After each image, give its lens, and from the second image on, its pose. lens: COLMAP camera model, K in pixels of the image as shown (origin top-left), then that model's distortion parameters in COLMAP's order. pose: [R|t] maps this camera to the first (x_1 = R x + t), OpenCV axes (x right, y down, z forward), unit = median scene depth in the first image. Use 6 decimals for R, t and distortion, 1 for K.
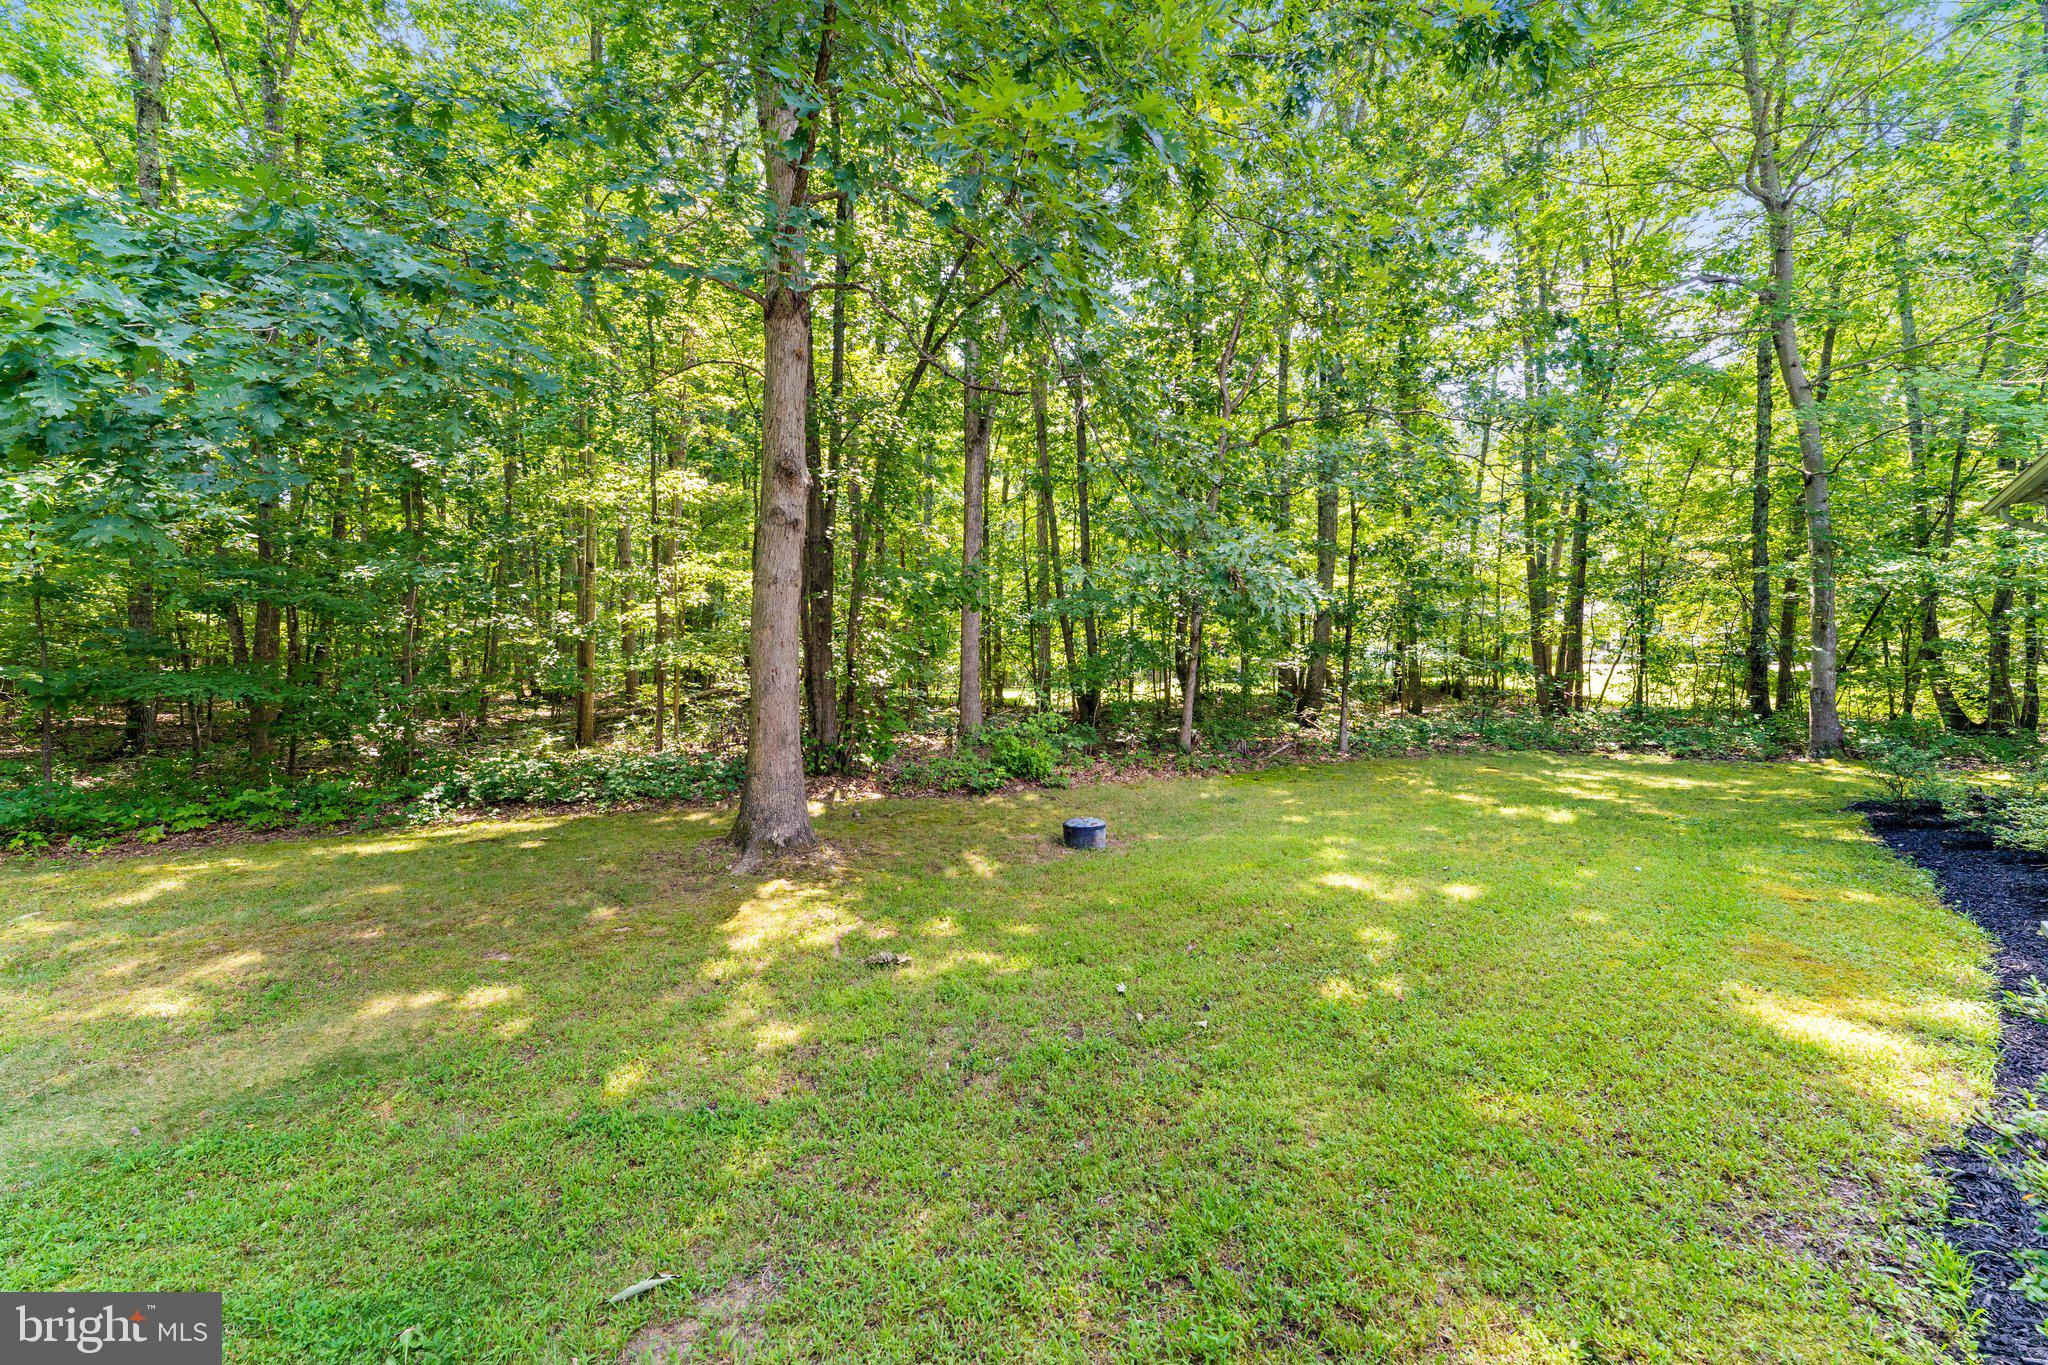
lens RADIAL K [[816.1, 0, 1014.2], [0, 816.1, 698.6], [0, 0, 1]] dist [0.001558, 0.000296]
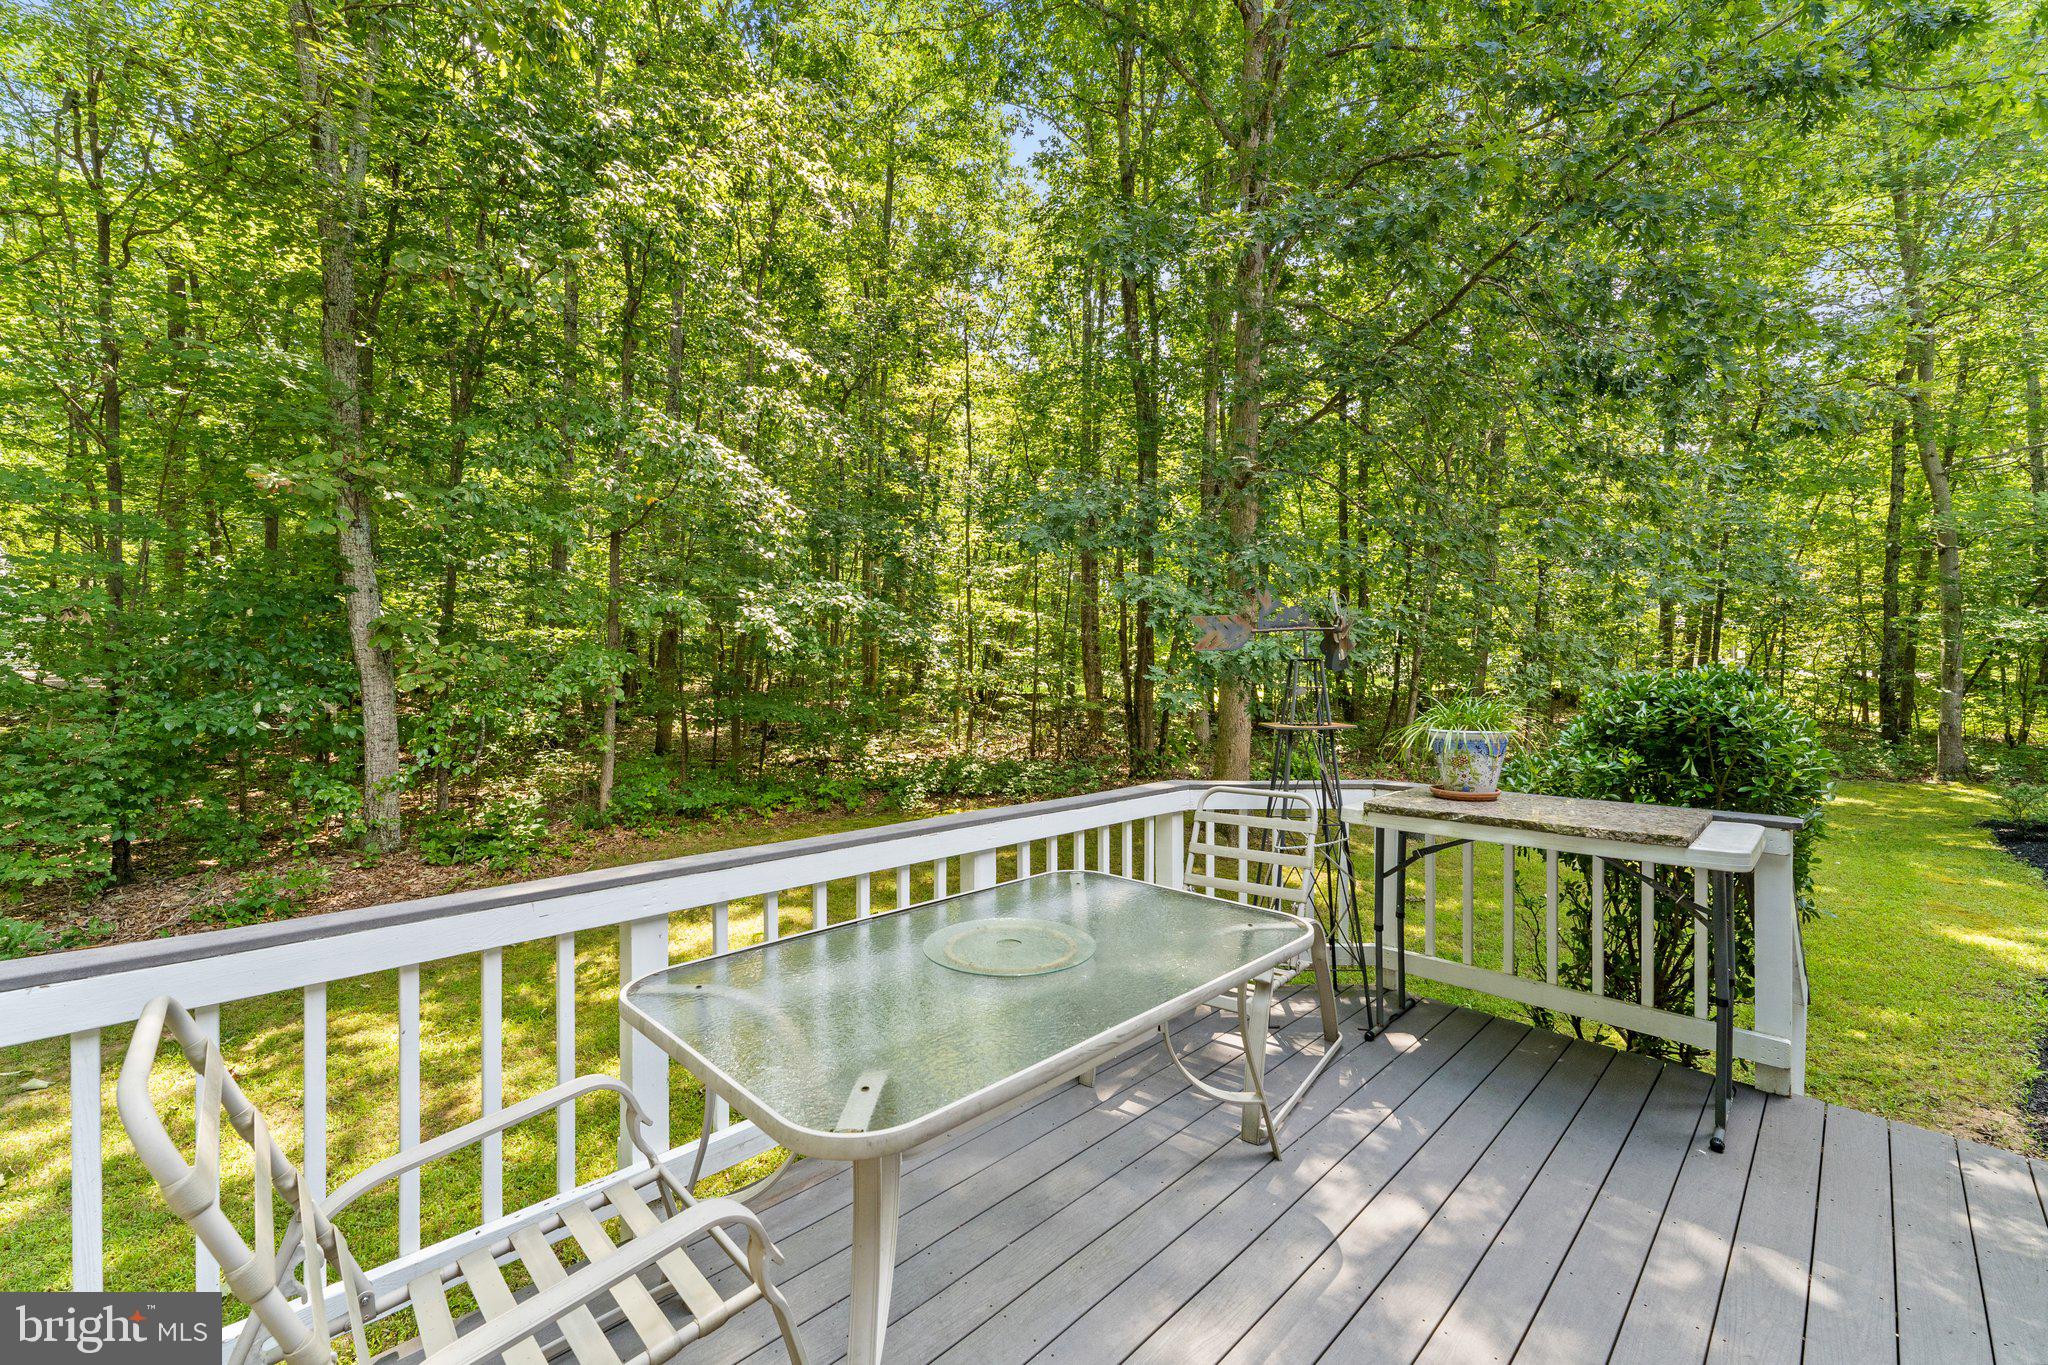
lens RADIAL K [[816.1, 0, 1014.2], [0, 816.1, 698.6], [0, 0, 1]] dist [0.001558, 0.000296]
pose [[0.998218, 0.011000, -0.058655, -0.370912], [-0.010248, 0.999862, 0.013101, -0.057267], [0.058791, -0.012476, 0.998192, -0.333060]]
